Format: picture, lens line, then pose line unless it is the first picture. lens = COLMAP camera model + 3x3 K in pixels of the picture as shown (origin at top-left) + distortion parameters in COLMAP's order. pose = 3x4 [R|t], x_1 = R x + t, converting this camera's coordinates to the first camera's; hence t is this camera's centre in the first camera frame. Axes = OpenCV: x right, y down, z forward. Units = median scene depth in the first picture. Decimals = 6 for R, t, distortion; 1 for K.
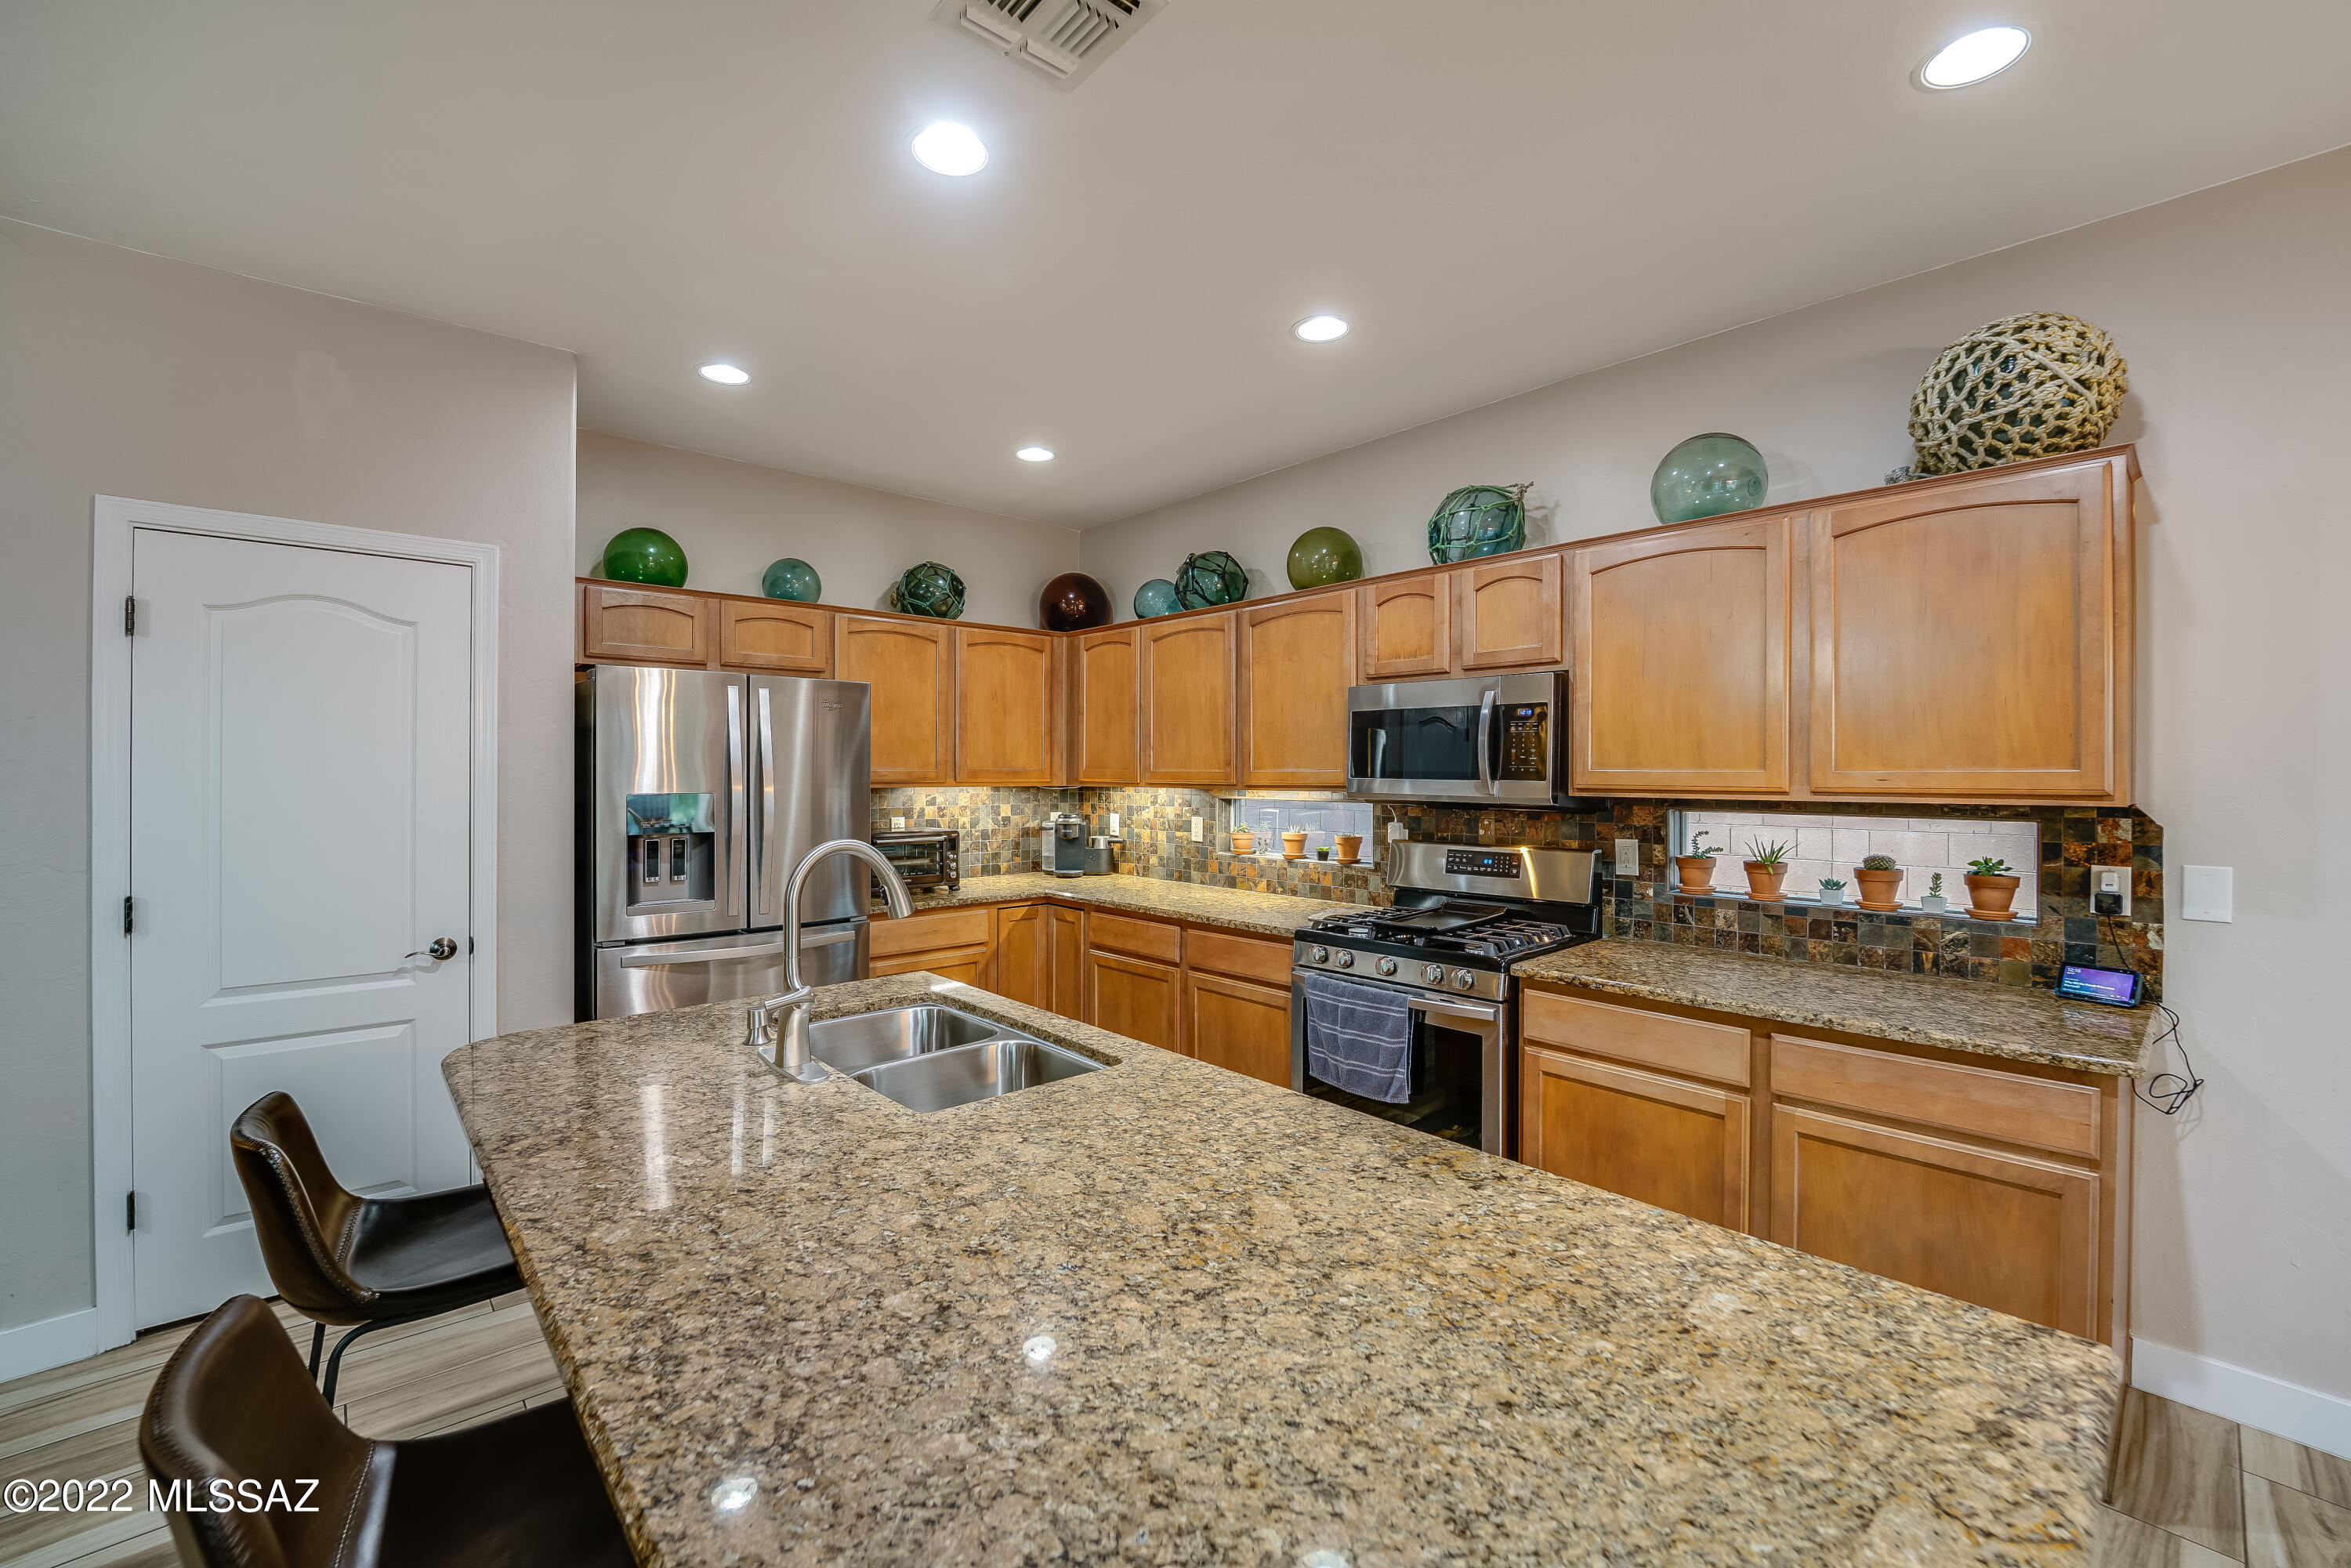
lens RADIAL K [[953.8, 0, 1175.3], [0, 953.8, 793.0], [0, 0, 1]] dist [-0.019016, -0.000317]
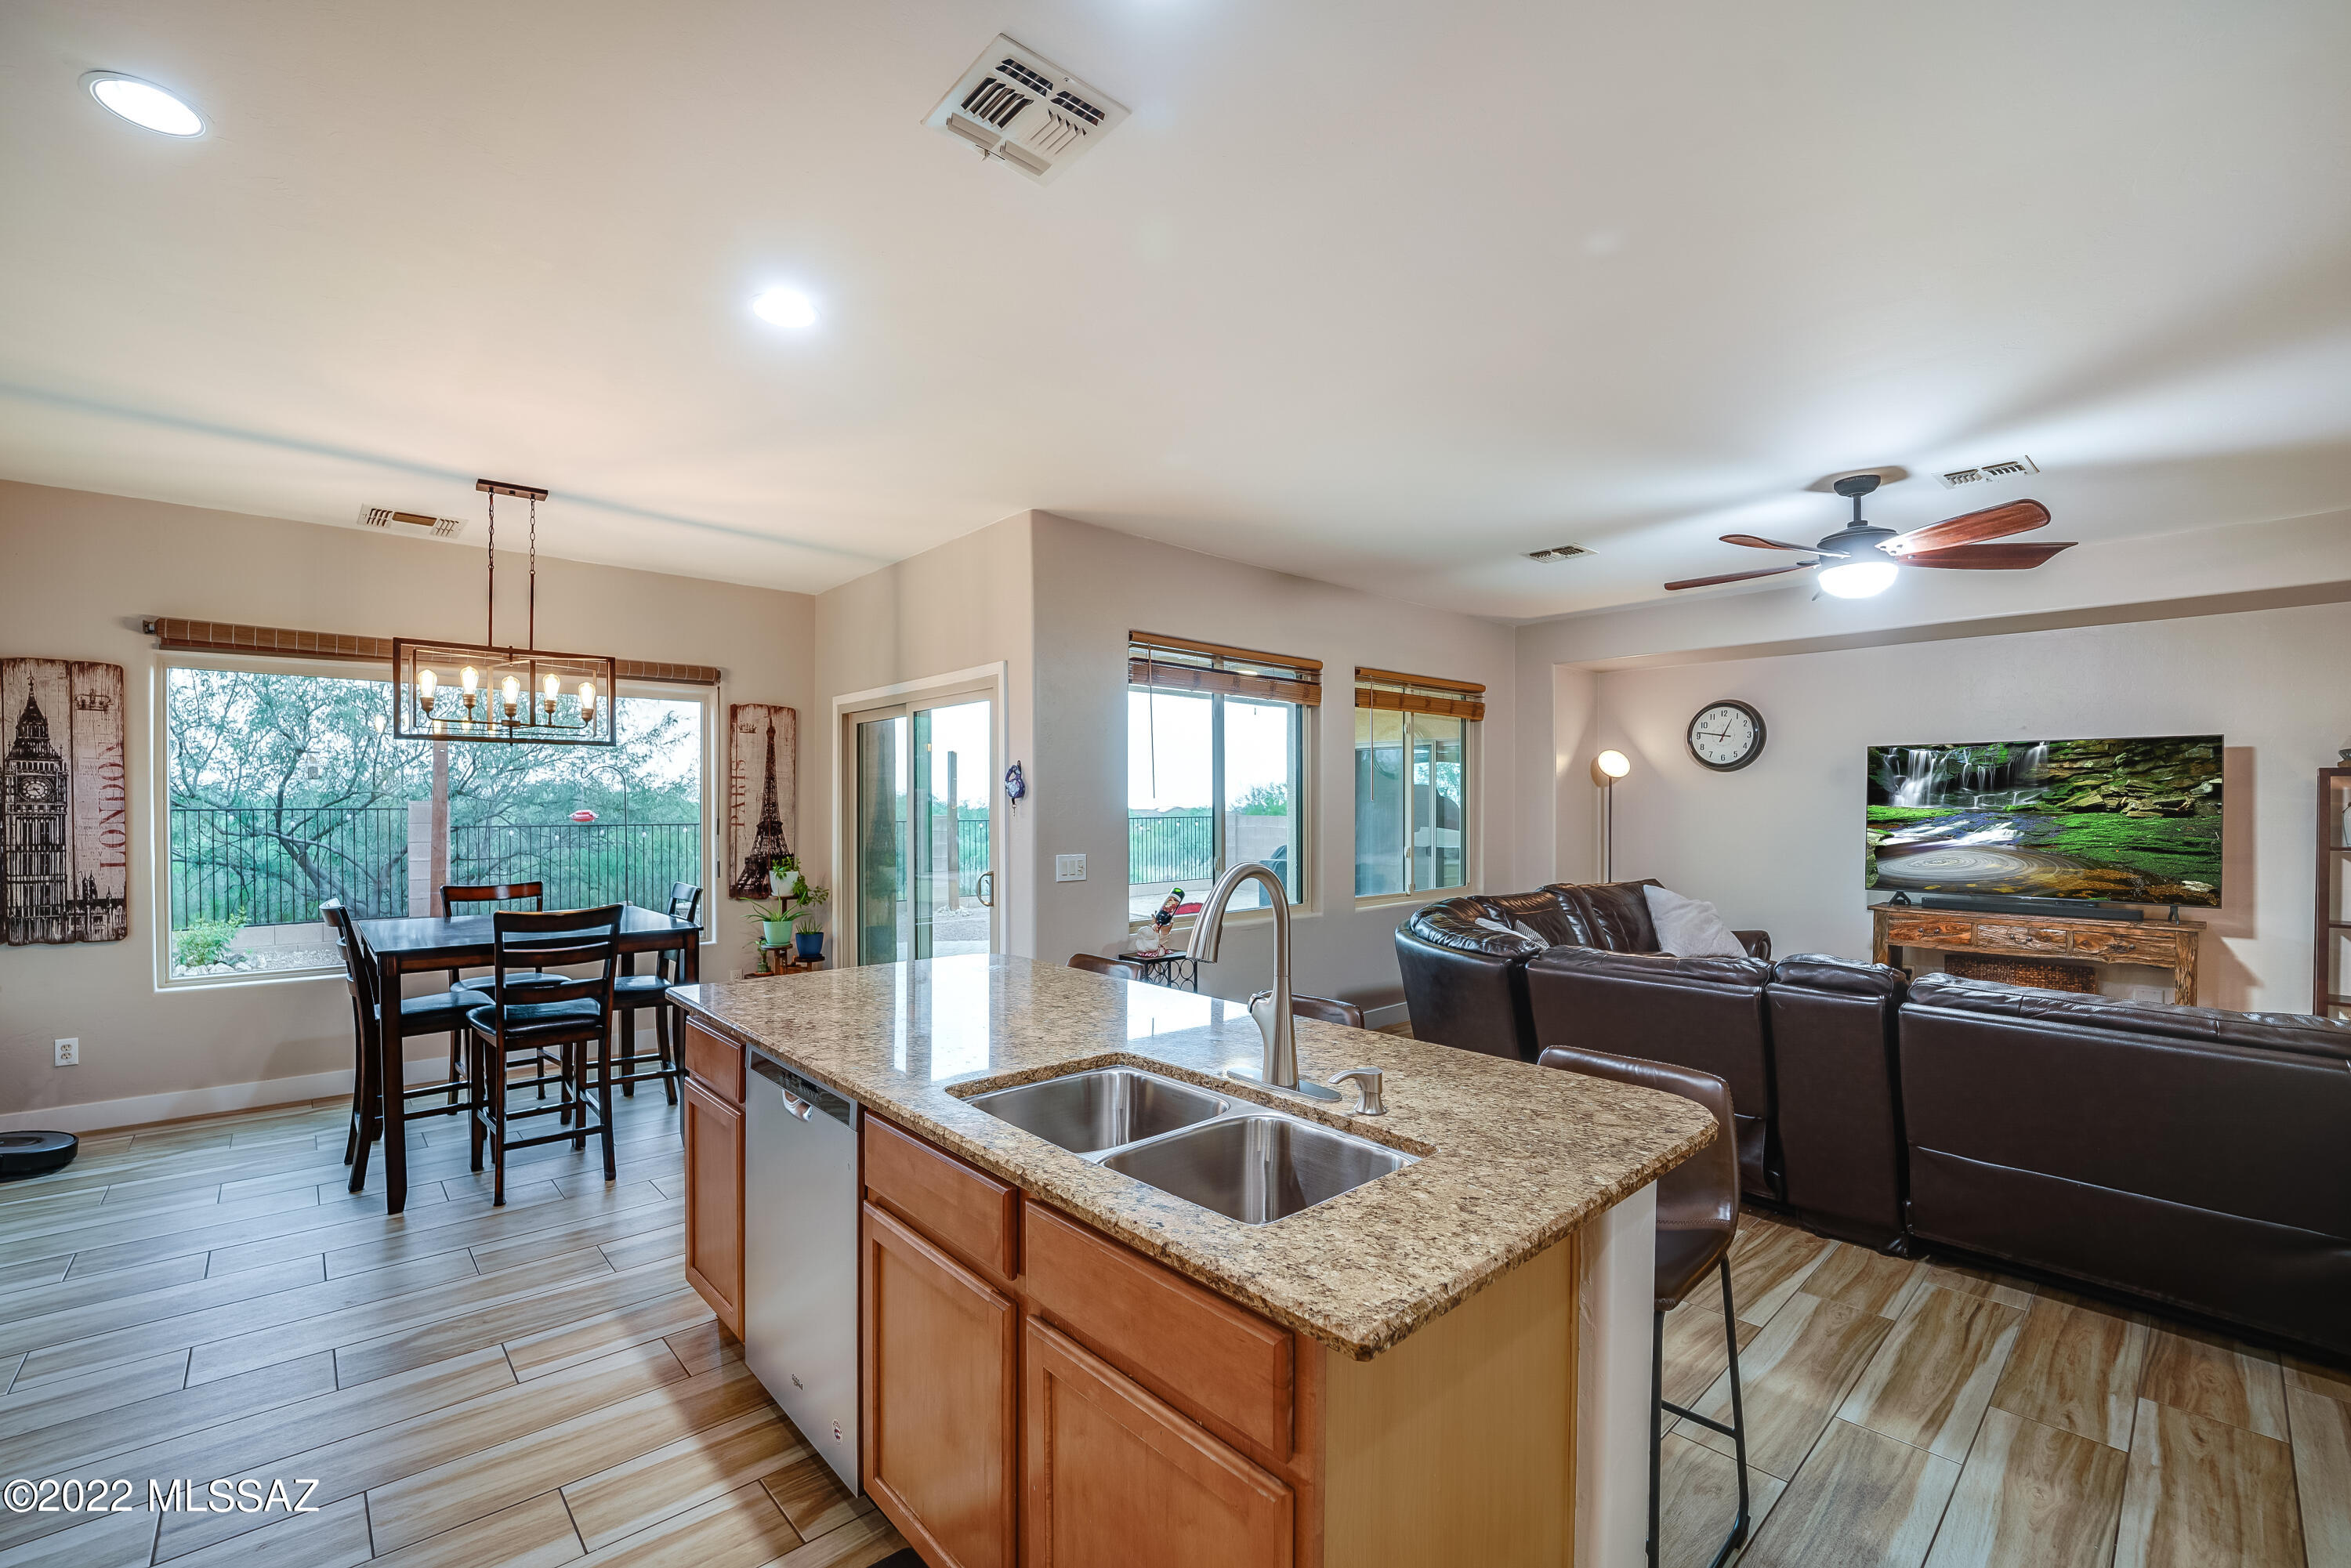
lens RADIAL K [[953.8, 0, 1166.4], [0, 953.8, 828.7], [0, 0, 1]] dist [-0.019016, -0.000317]
pose [[-0.999948, -0.001615, 0.010084, -0.161050], [-0.001122, 0.998815, 0.048665, -0.015205], [-0.010150, 0.048651, -0.998764, 1.079202]]
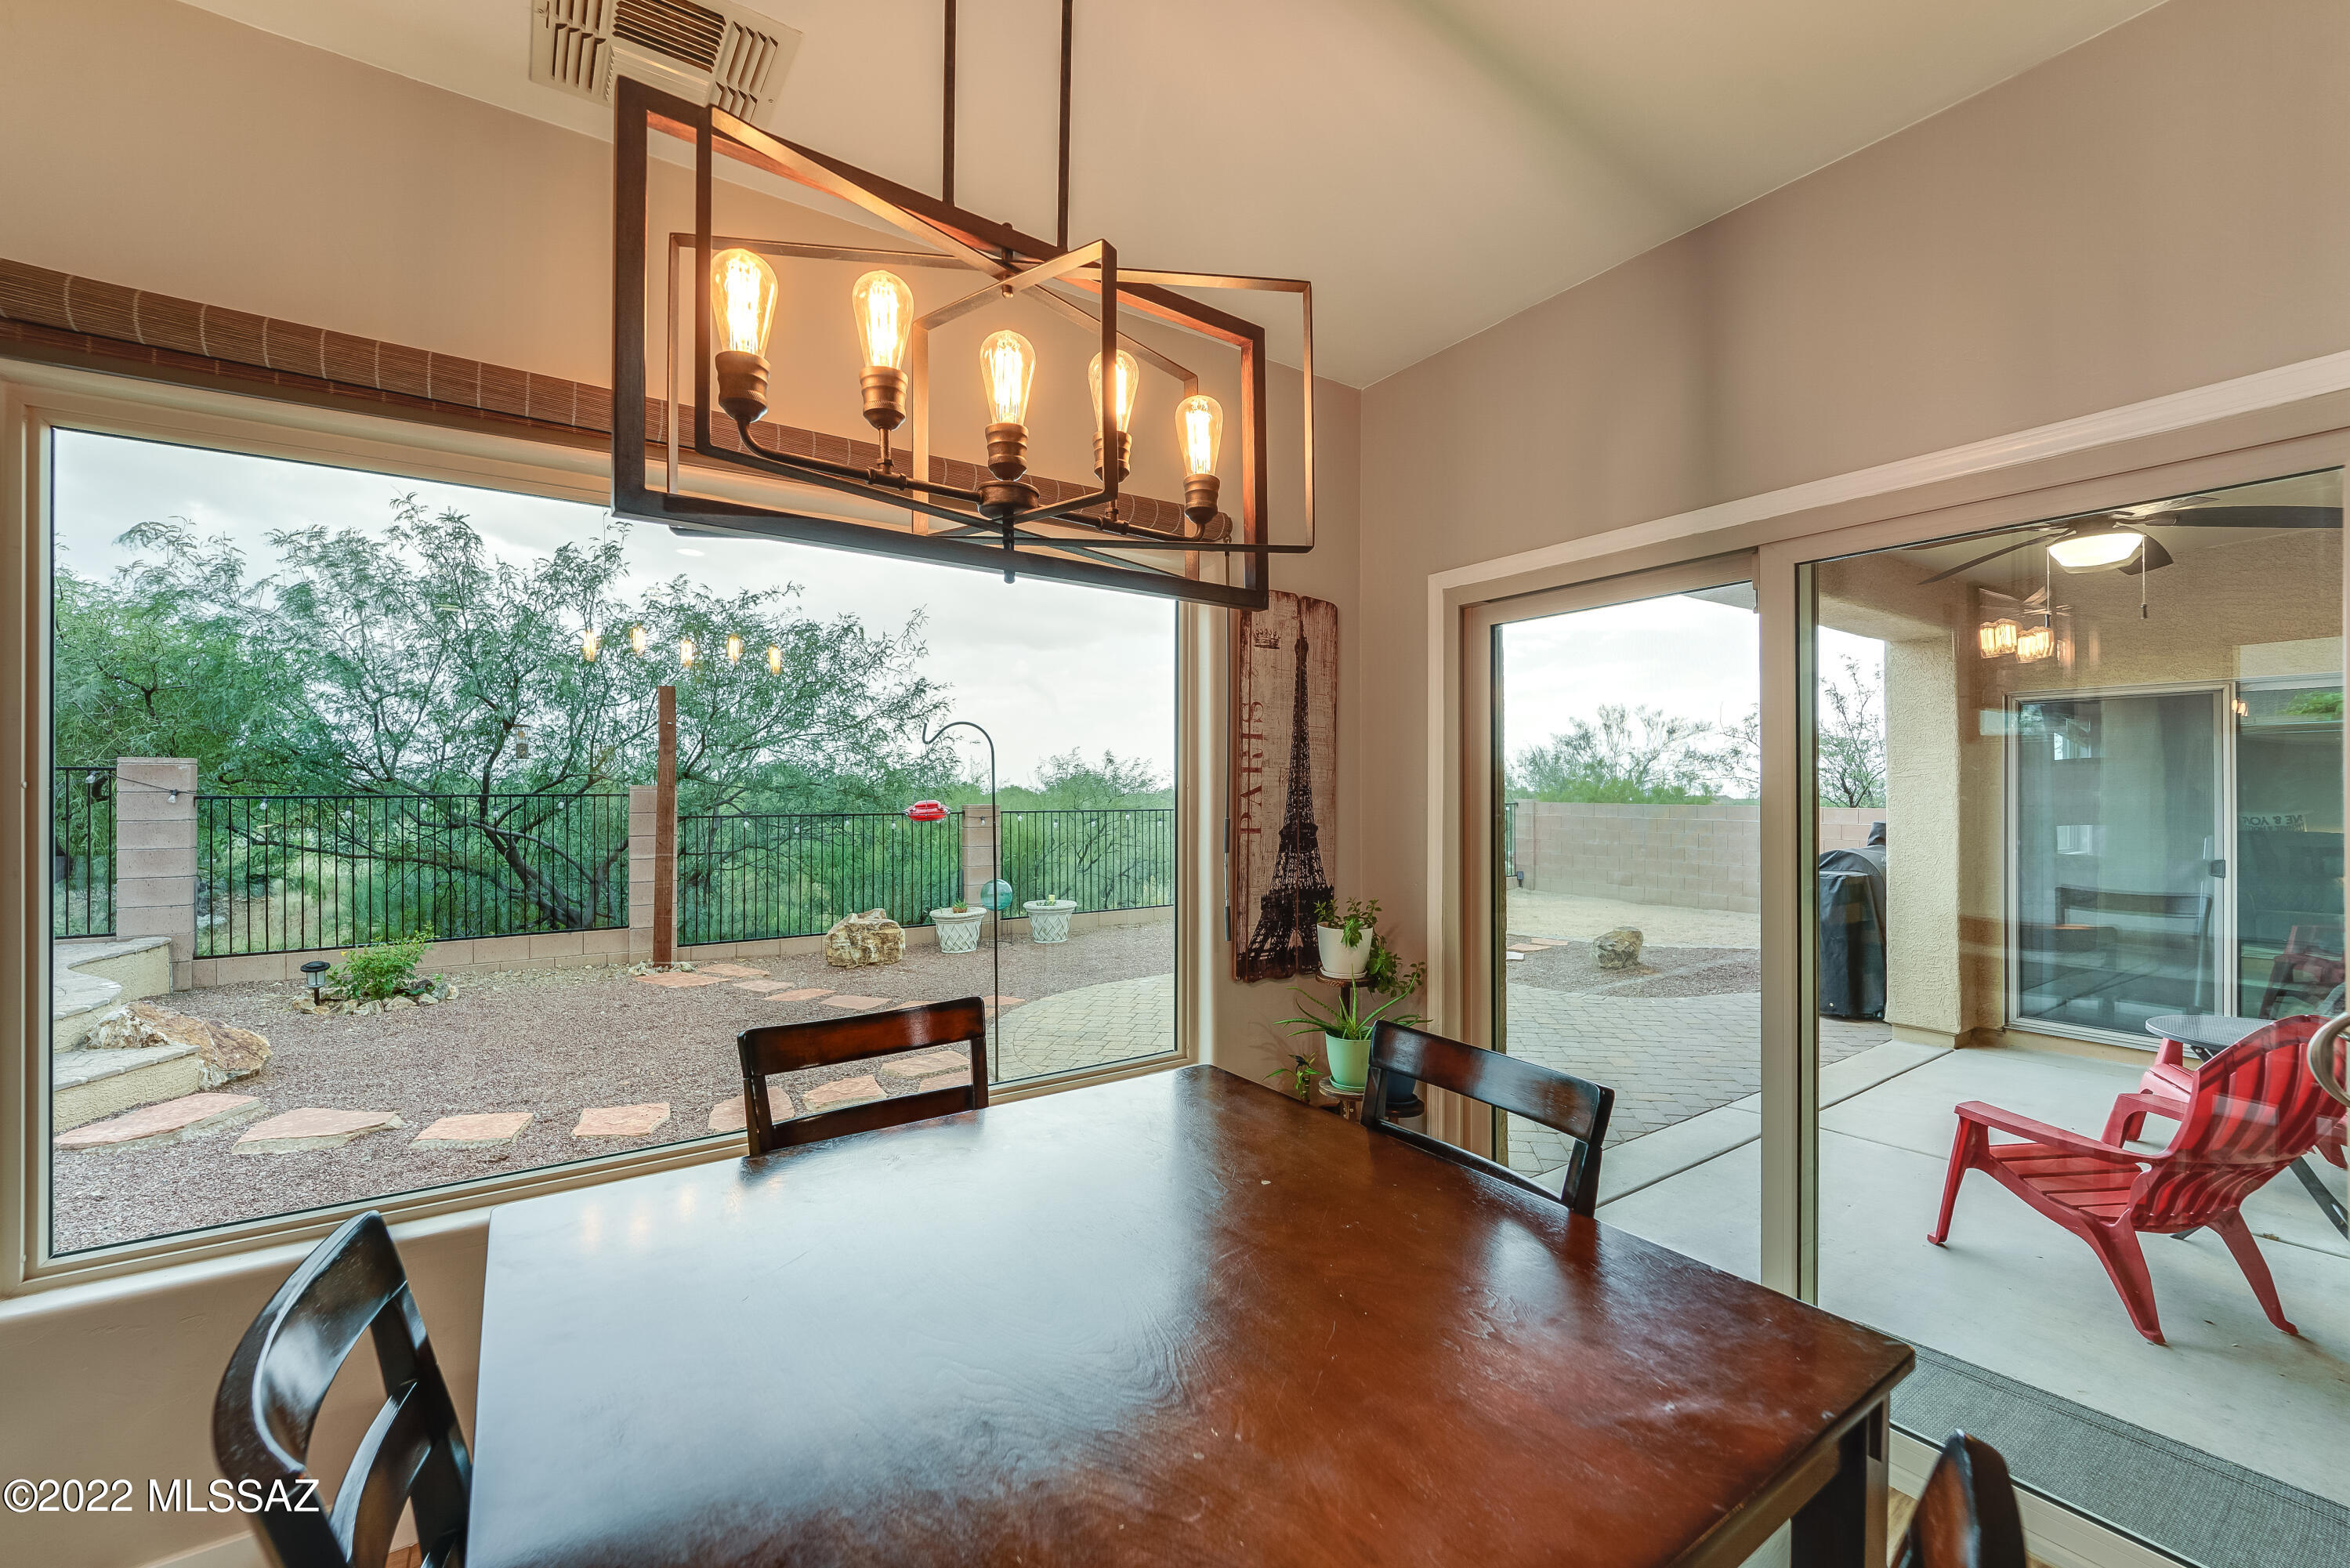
lens RADIAL K [[953.4, 0, 1221.1], [0, 953.4, 779.9], [0, 0, 1]] dist [-0.019016, -0.000317]
pose [[-0.991931, 0.003263, 0.126735, 0.616073], [0.005313, 0.999860, 0.015840, 0.003498], [-0.126666, 0.016386, -0.991810, 0.143317]]
